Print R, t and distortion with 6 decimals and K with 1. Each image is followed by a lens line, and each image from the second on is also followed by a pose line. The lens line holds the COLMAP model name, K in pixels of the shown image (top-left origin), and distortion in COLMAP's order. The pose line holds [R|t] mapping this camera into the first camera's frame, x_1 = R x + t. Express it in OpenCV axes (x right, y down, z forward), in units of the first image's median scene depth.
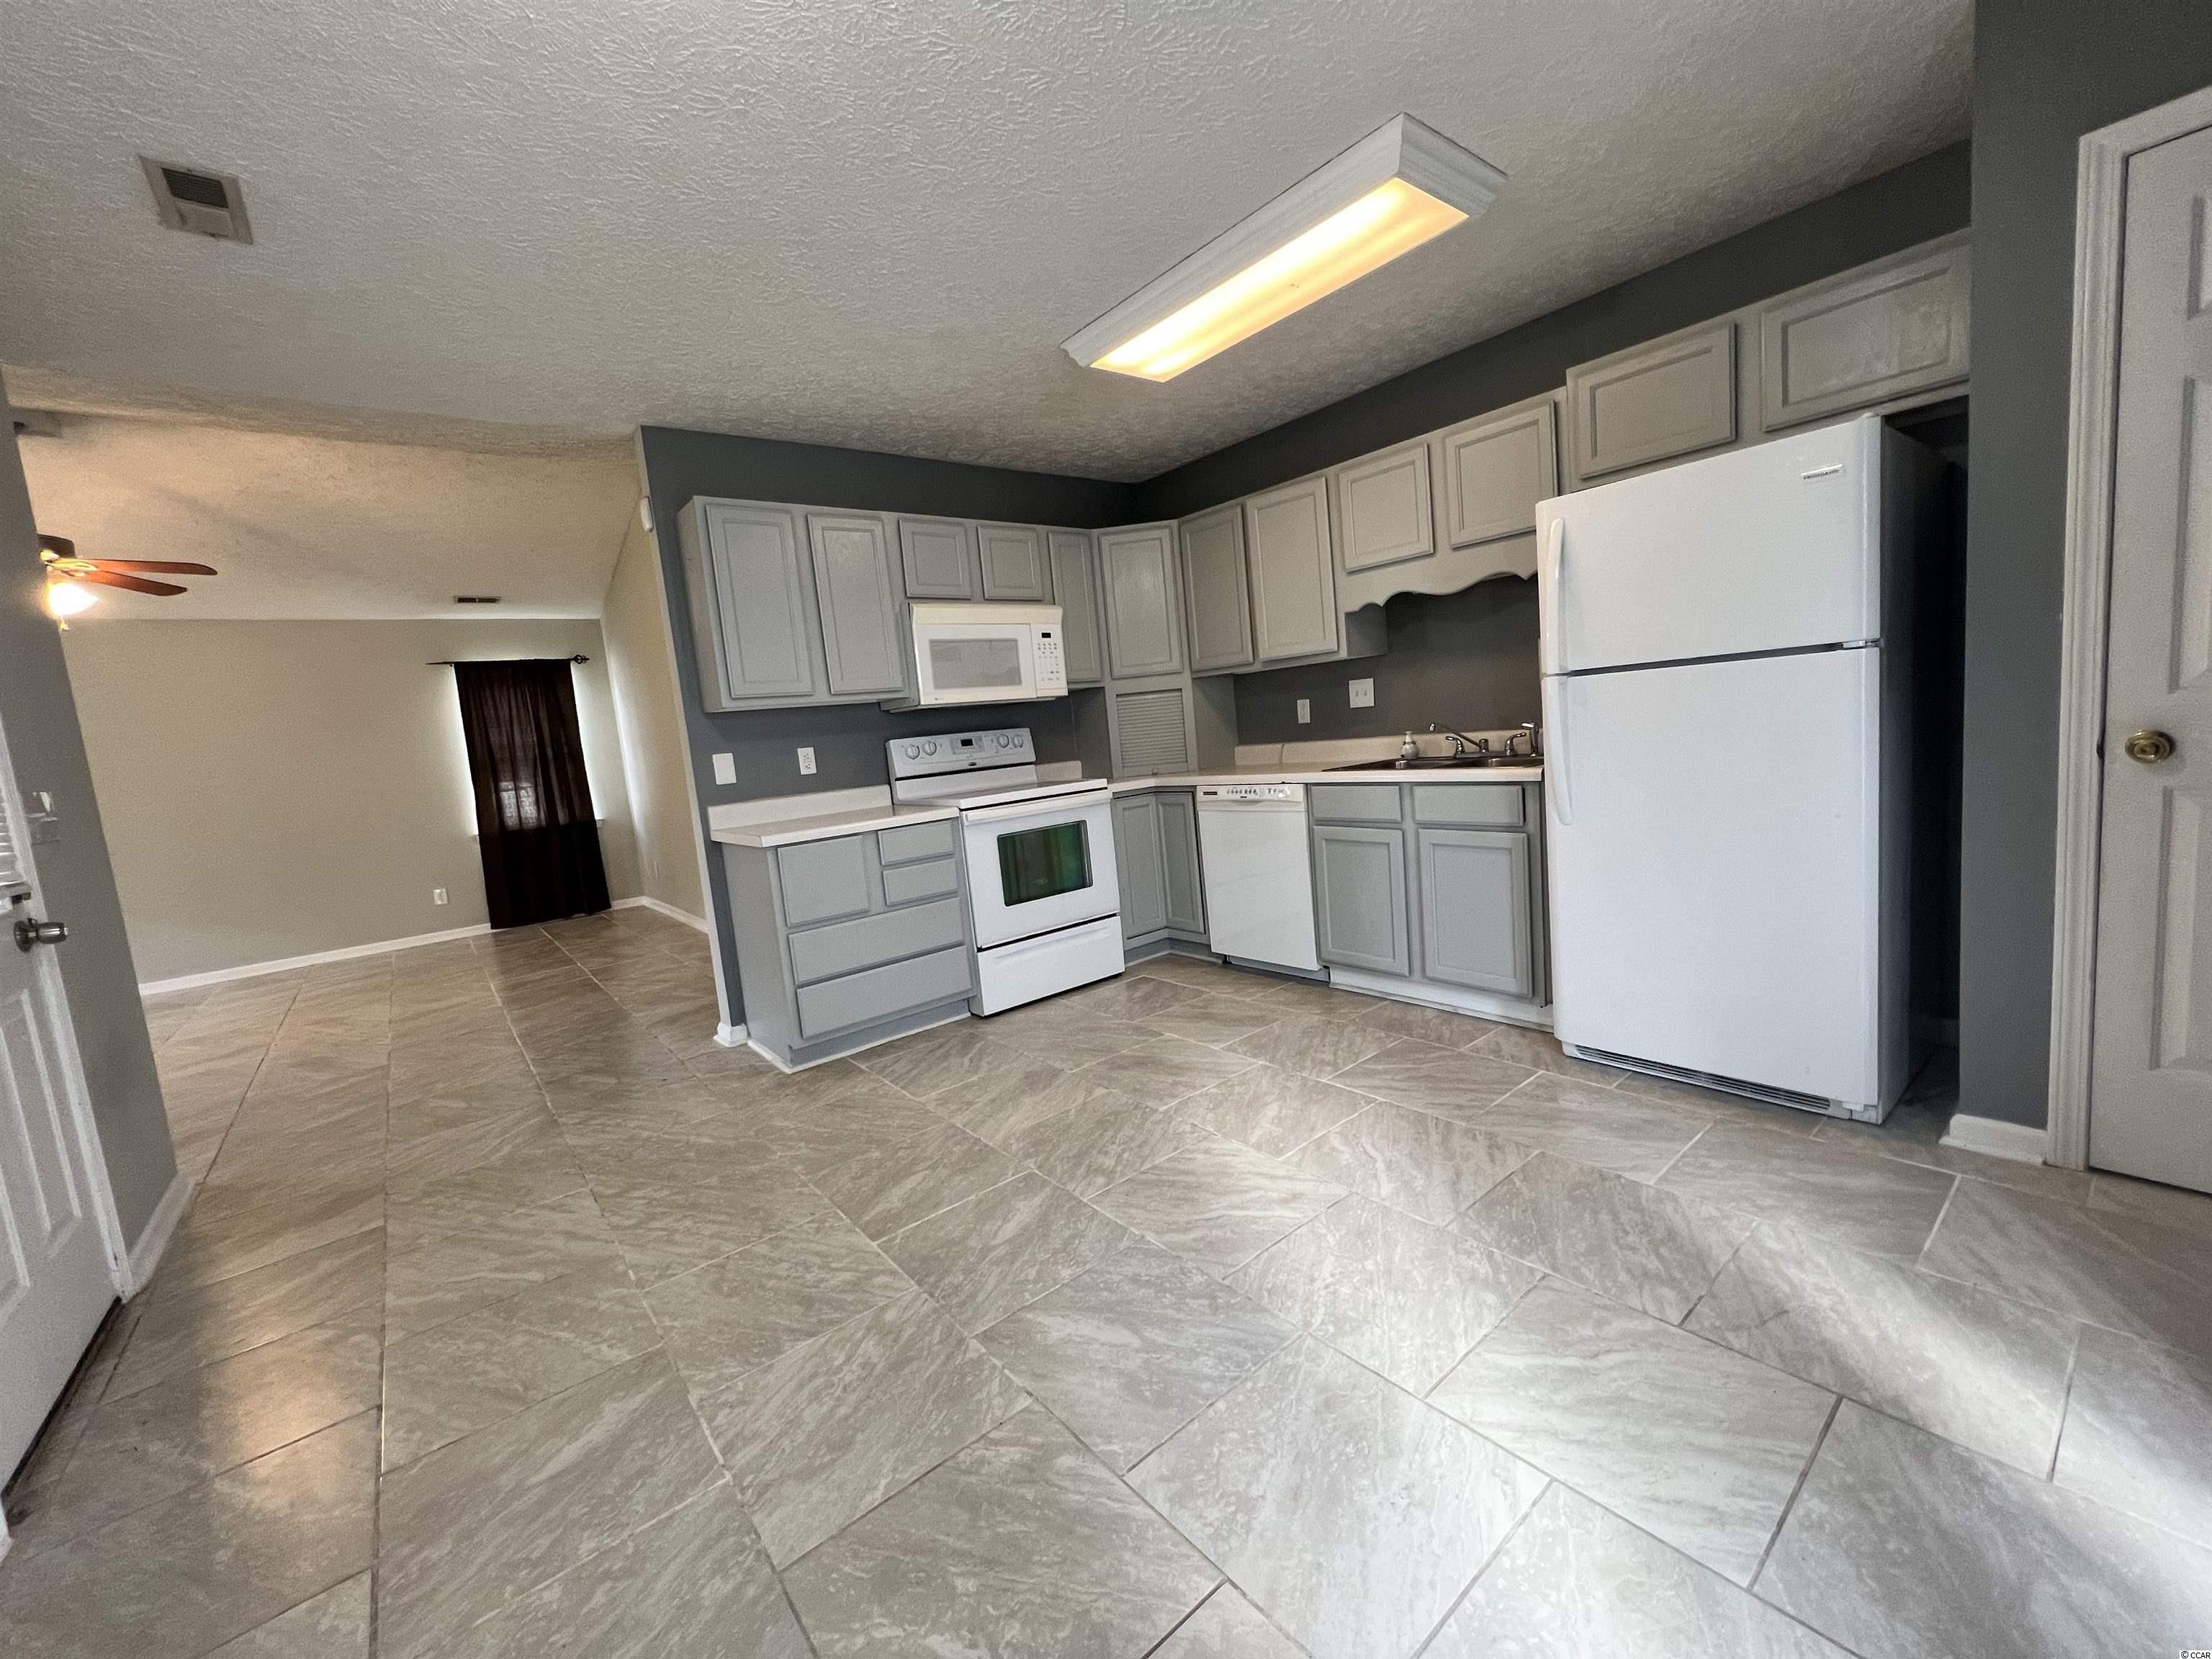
lens RADIAL K [[890.6, 0, 1106.0], [0, 890.6, 829.5], [0, 0, 1]] dist [-0.000314, 0.000056]
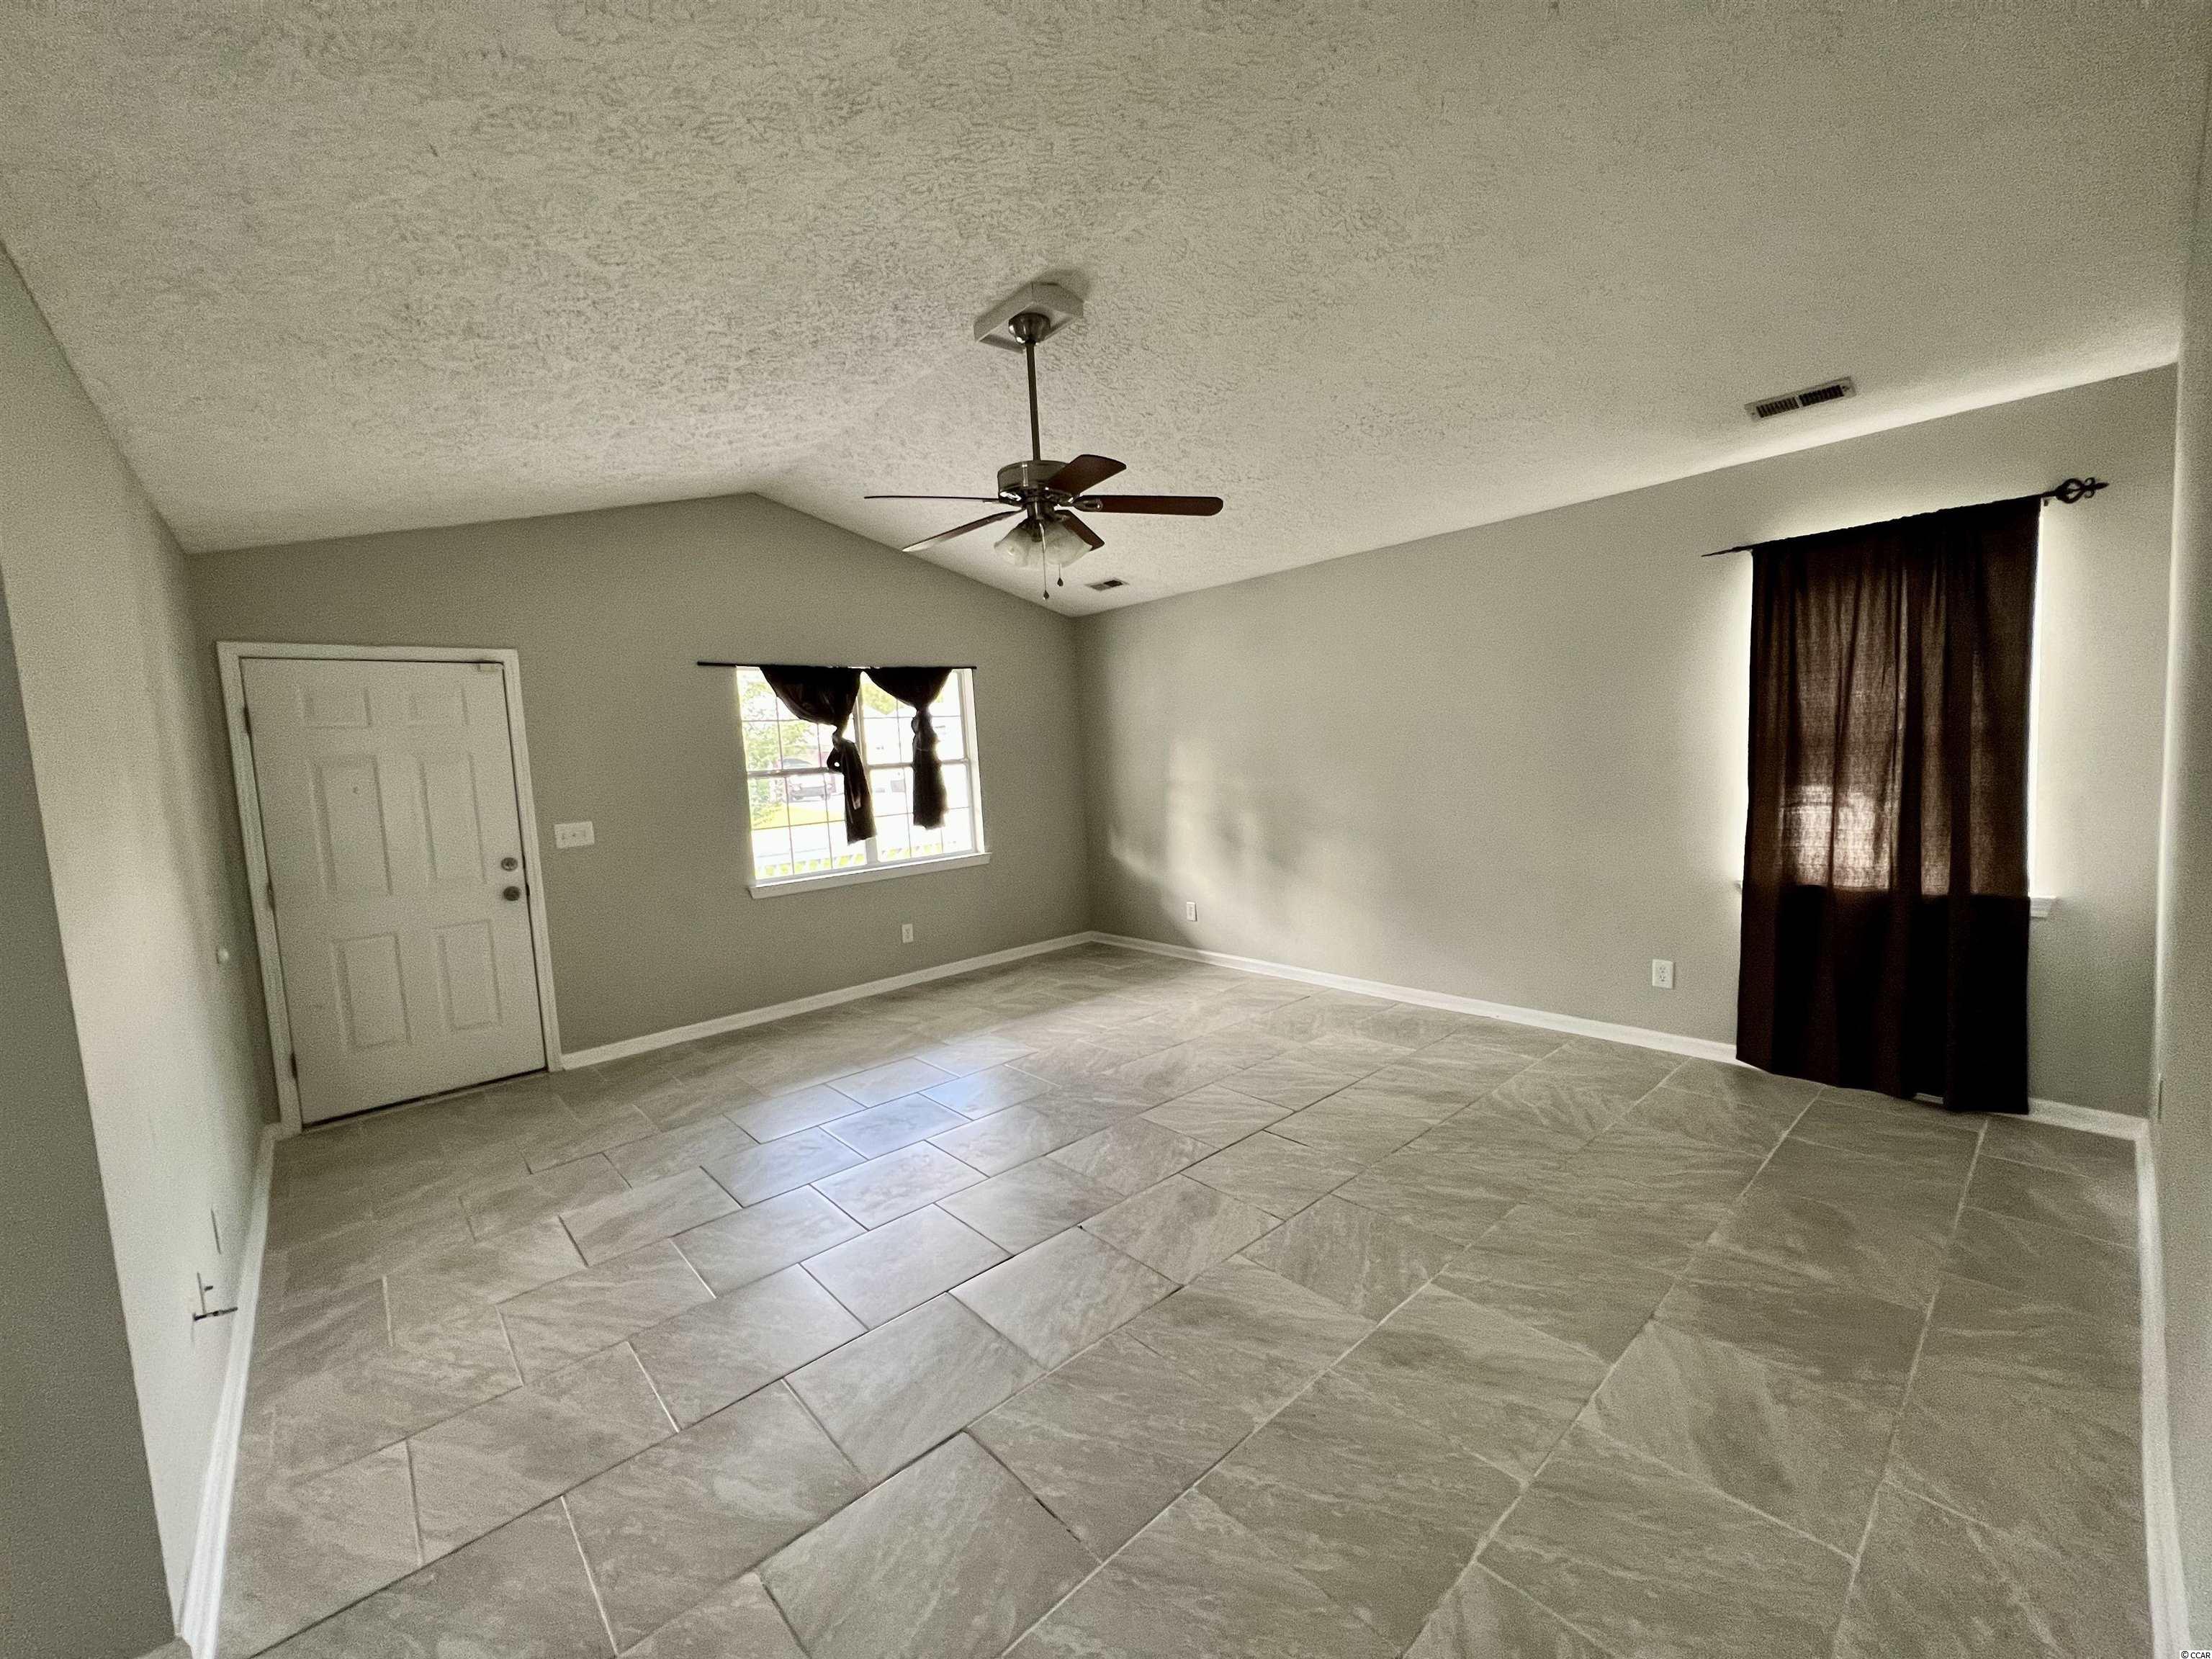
lens RADIAL K [[885.2, 0, 1106.0], [0, 885.2, 829.5], [0, 0, 1]] dist [0.001362, 0.000072]
pose [[0.055449, 0.175518, -0.982914, -0.217885], [-0.068631, 0.982770, 0.171620, -0.086393], [0.996100, 0.057943, 0.066539, 0.584134]]
